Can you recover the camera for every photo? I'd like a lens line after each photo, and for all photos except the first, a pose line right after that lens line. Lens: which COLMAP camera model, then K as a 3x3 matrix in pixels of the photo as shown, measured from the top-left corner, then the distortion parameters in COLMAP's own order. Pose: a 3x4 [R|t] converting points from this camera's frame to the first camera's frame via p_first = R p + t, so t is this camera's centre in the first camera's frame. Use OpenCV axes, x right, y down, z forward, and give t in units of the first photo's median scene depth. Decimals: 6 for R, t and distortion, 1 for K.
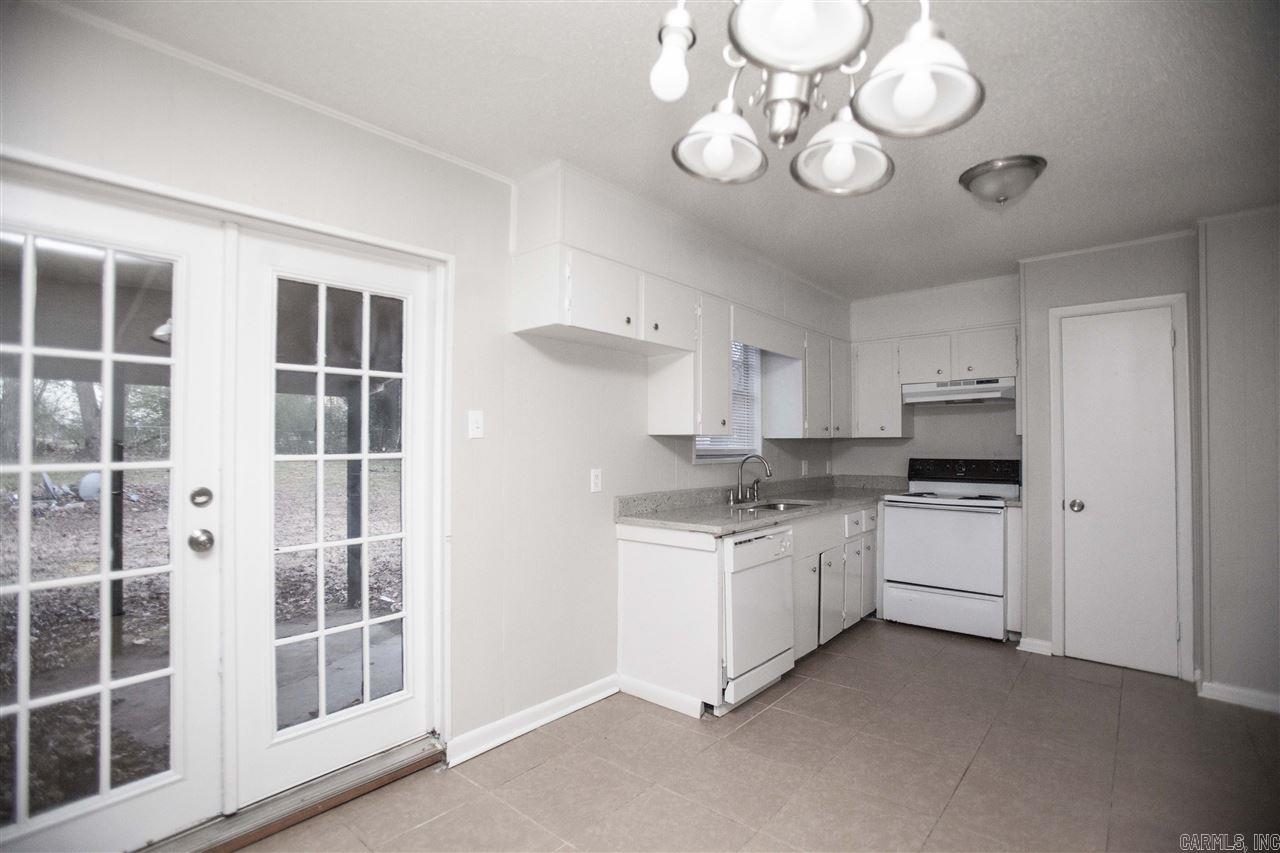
lens RADIAL K [[598.5, 0, 646.1], [0, 598.5, 433.7], [0, 0, 1]] dist [-0.045348, 0.010665]
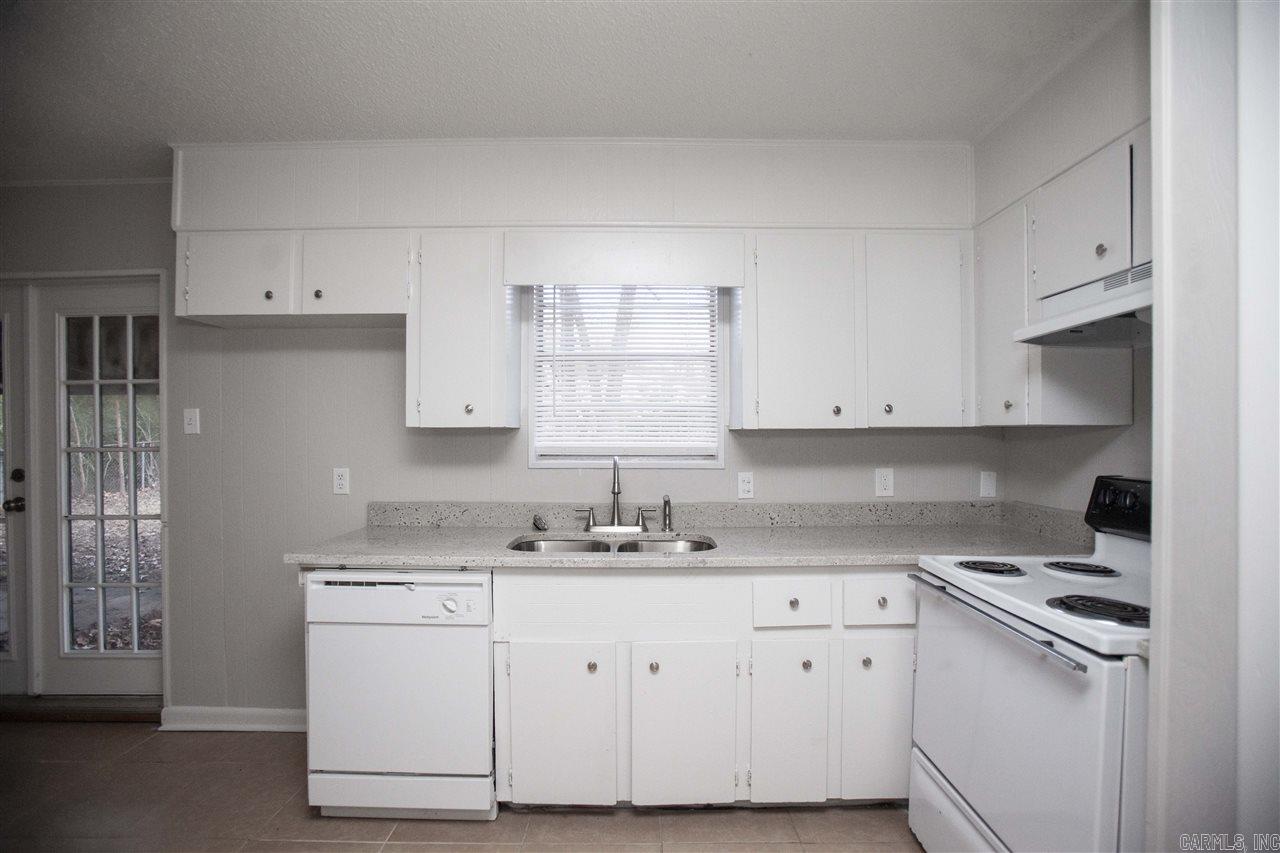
lens RADIAL K [[598.5, 0, 626.8], [0, 598.5, 429.0], [0, 0, 1]] dist [-0.045348, 0.010665]
pose [[0.643668, -0.006510, -0.765277, 0.689188], [0.016510, 0.999849, 0.005381, 0.003736], [0.765126, -0.016098, 0.643679, 0.627541]]
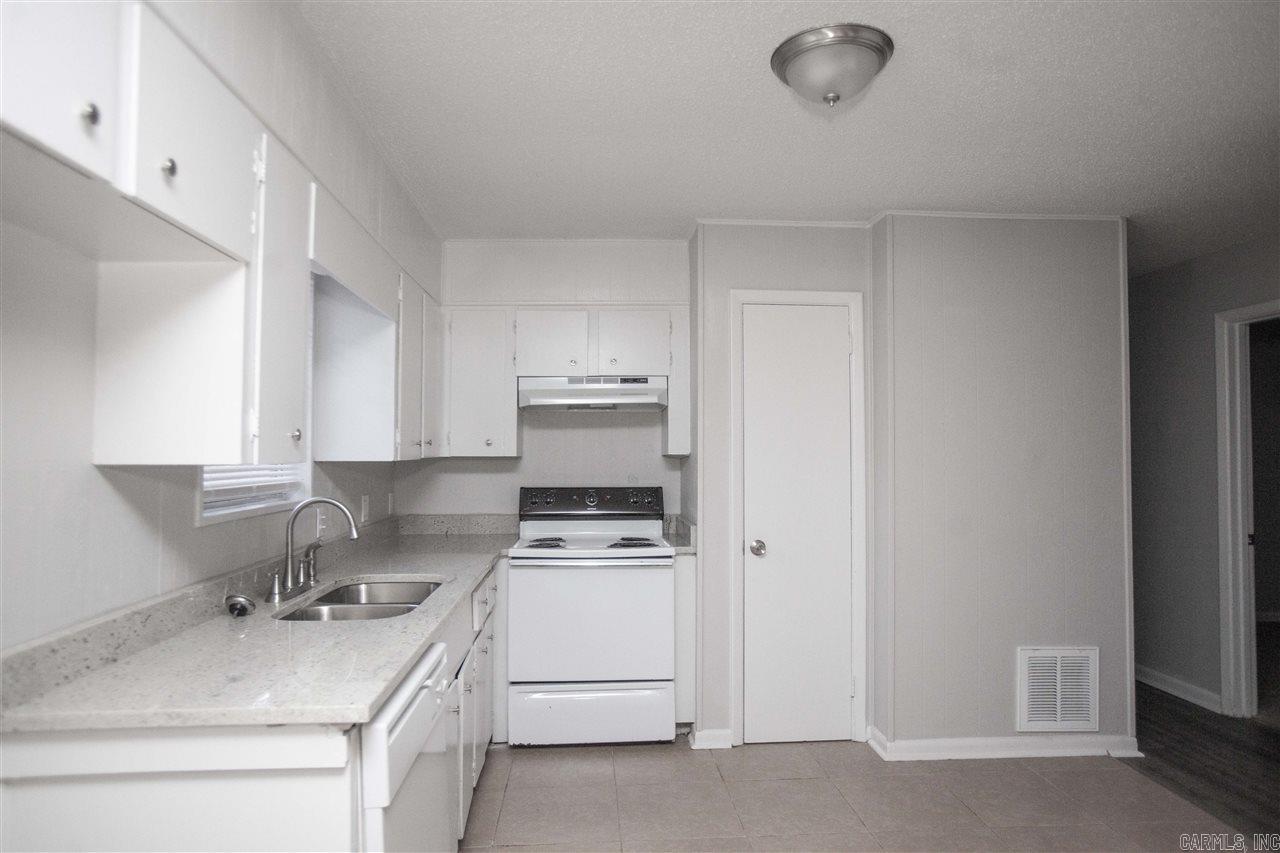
lens RADIAL K [[747.7, 0, 641.3], [0, 747.7, 437.6], [0, 0, 1]] dist [-0.018912, 0.001098]
pose [[0.710072, 0.008460, 0.704078, -0.070261], [-0.007838, 0.999961, -0.004111, -0.015681], [-0.704085, -0.002600, 0.710111, 0.381630]]
